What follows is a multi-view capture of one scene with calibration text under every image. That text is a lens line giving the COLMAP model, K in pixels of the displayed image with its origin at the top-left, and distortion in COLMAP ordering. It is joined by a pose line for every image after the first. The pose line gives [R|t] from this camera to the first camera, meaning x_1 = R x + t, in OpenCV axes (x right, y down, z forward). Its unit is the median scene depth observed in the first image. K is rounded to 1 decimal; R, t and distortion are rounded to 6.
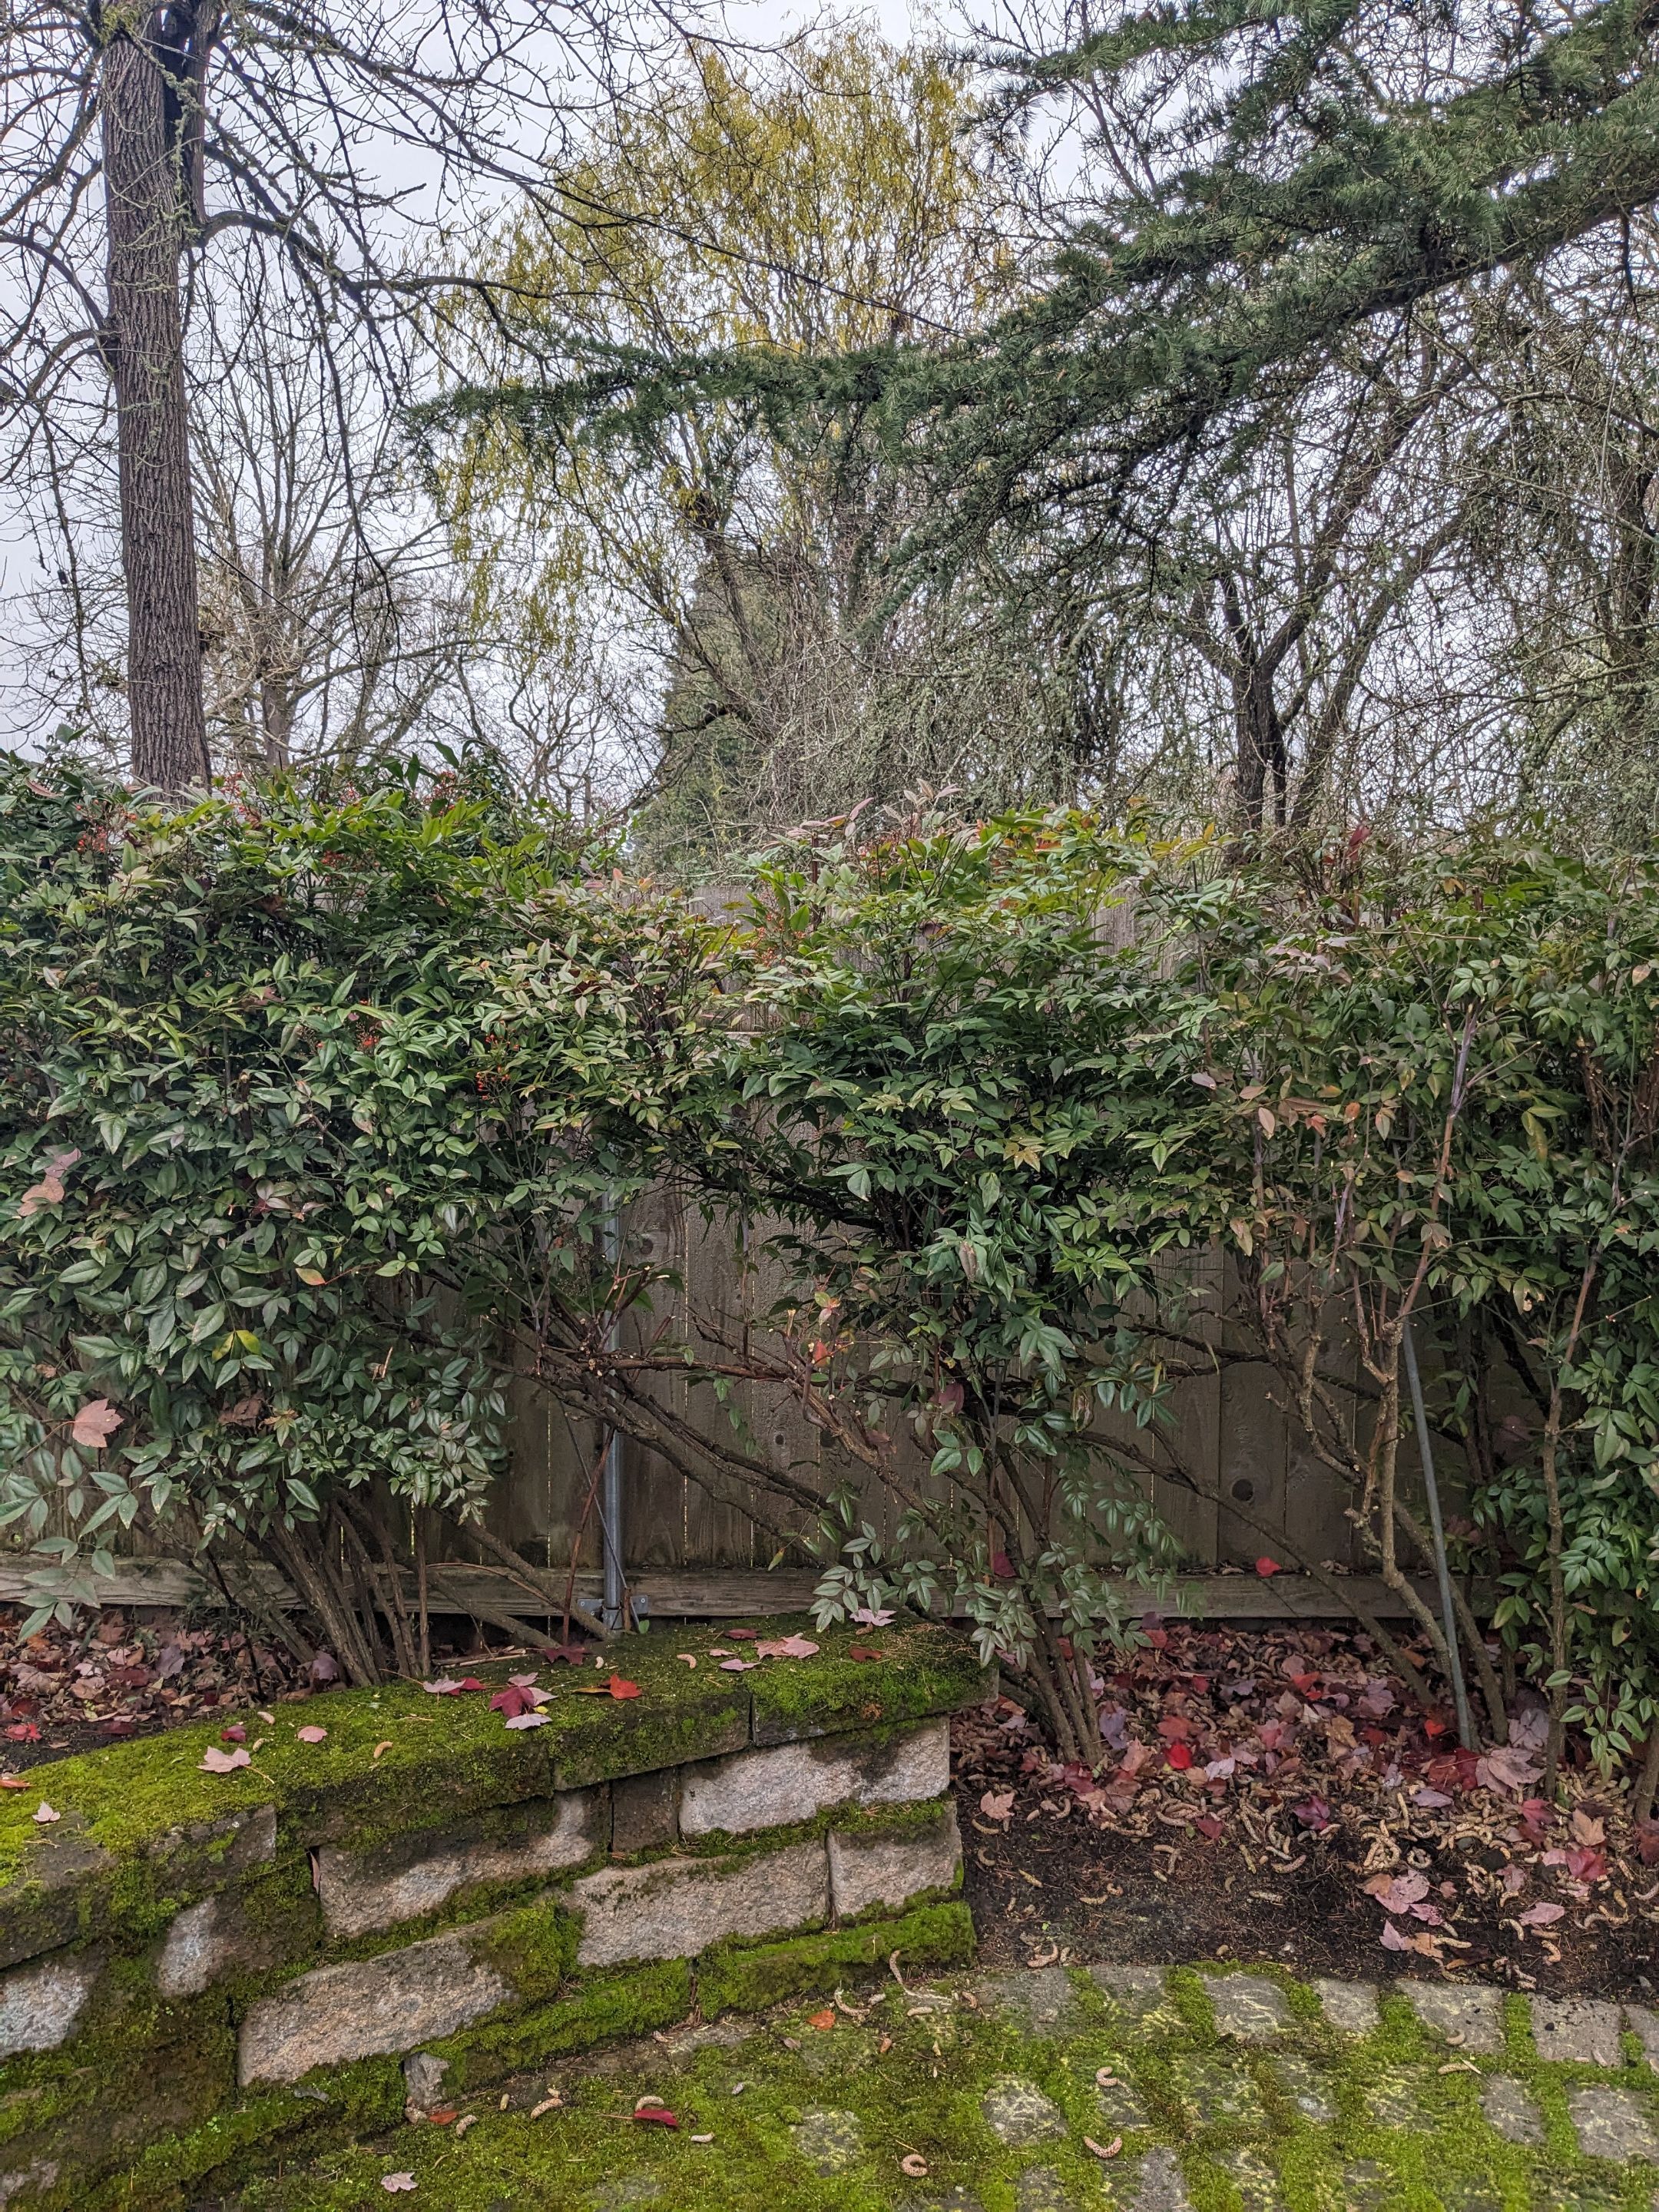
lens RADIAL K [[1737.5, 0, 821.0], [0, 1737.5, 1118.7], [0, 0, 1]] dist [0.046422, -0.080276]
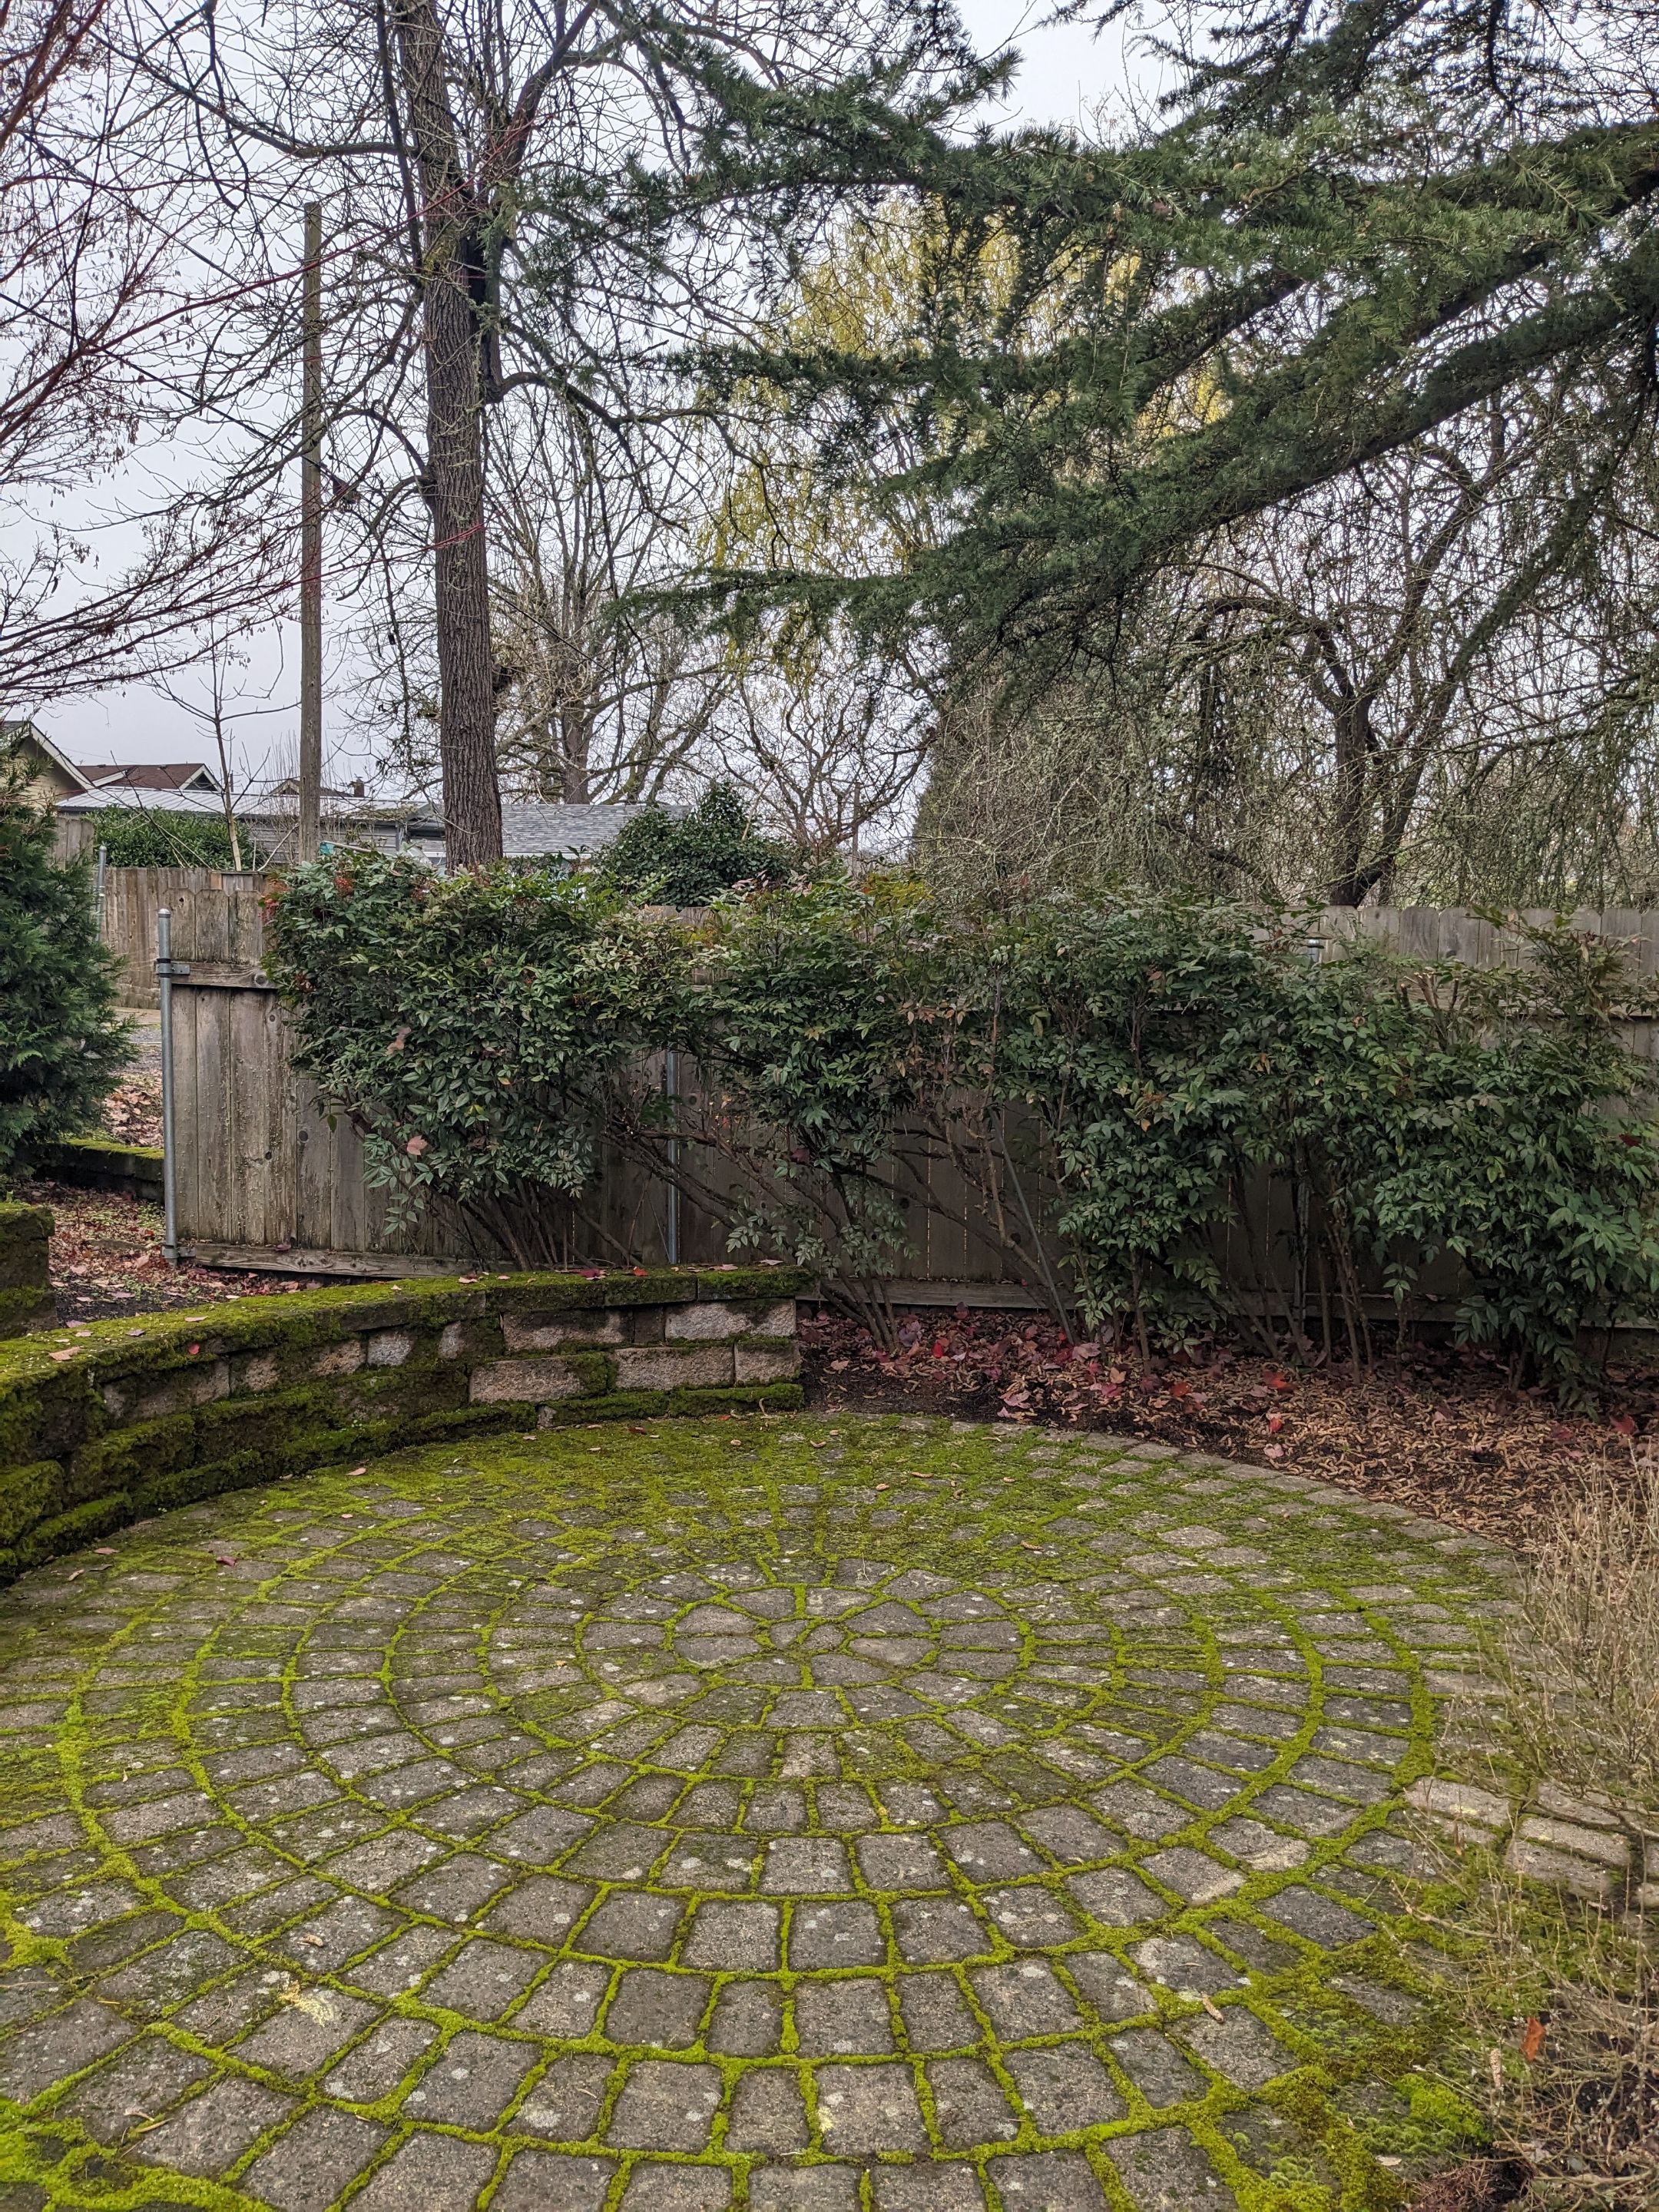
lens RADIAL K [[1729.6, 0, 860.6], [0, 1729.6, 1131.4], [0, 0, 1]] dist [0.051566, -0.075315]
pose [[0.990005, 0.013465, -0.140386, 0.455251], [-0.012125, 0.999872, 0.010396, 0.113964], [0.140508, -0.008590, 0.990042, -1.107685]]
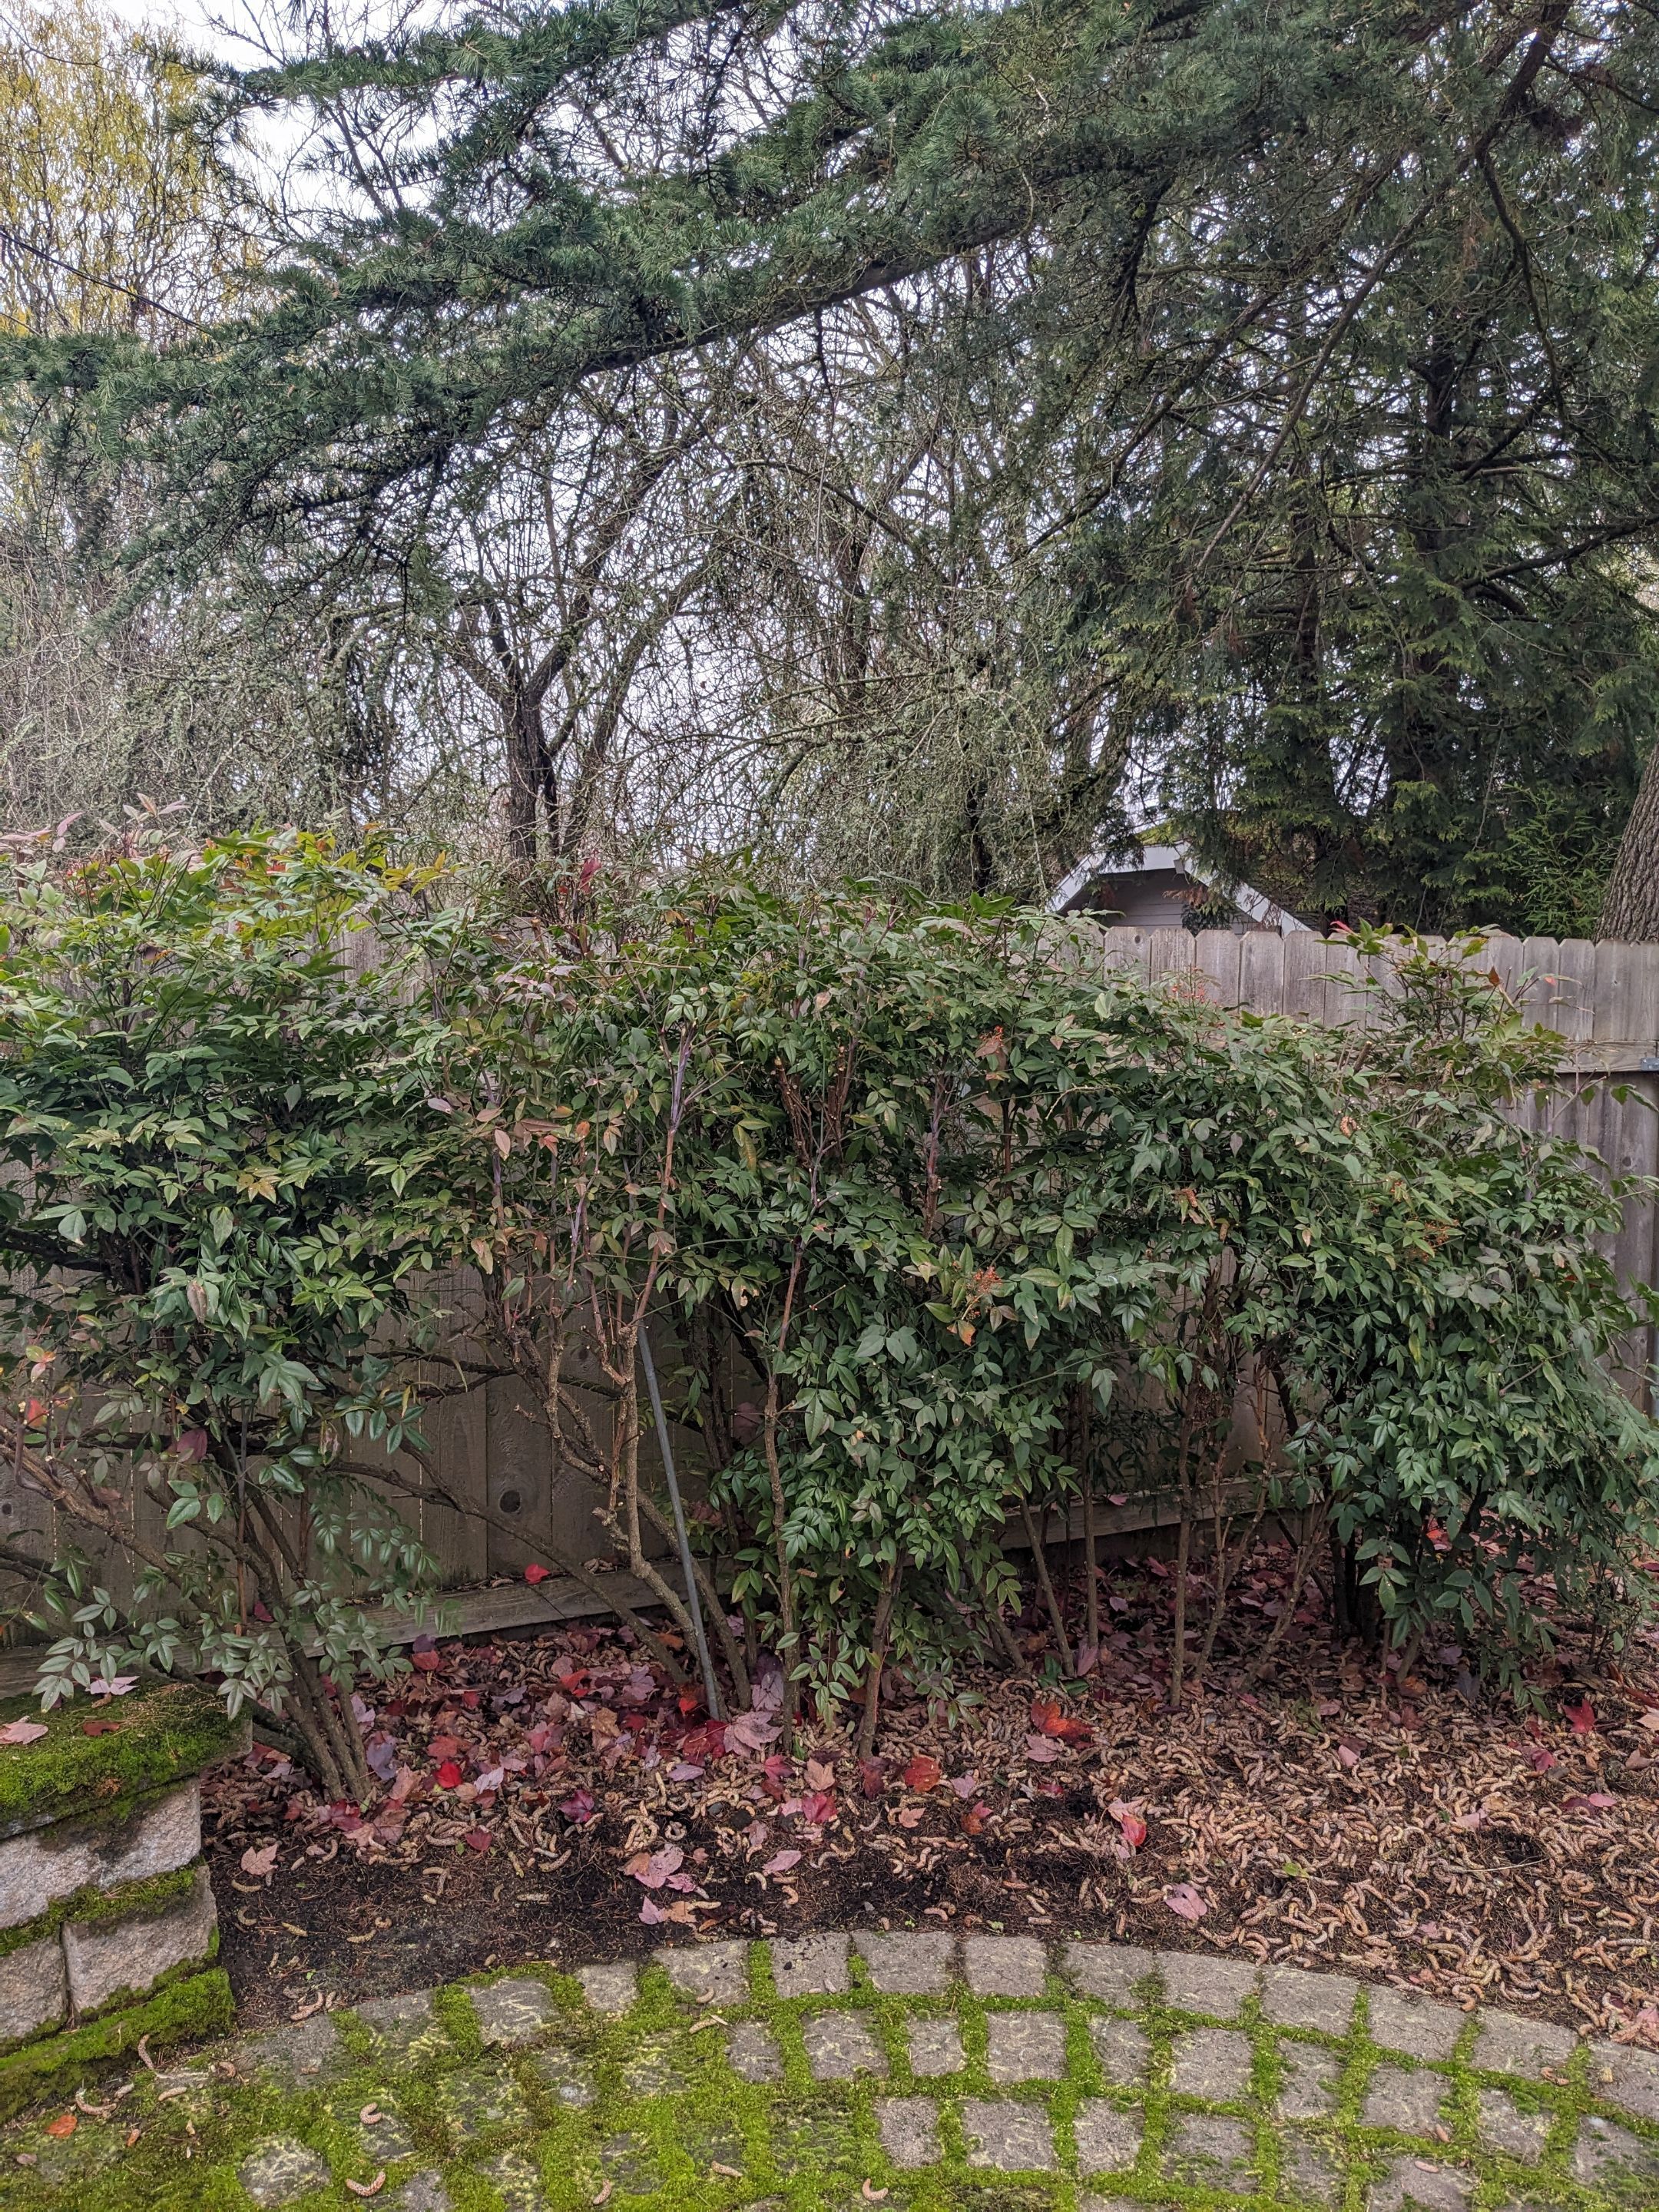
lens RADIAL K [[1733.3, 0, 816.8], [0, 1733.3, 1103.7], [0, 0, 1]] dist [0.045866, -0.075160]
pose [[0.921337, -0.028542, 0.387715, 0.026035], [0.035442, 0.999315, -0.010658, -0.003651], [-0.387145, 0.023561, 0.921718, -0.018689]]
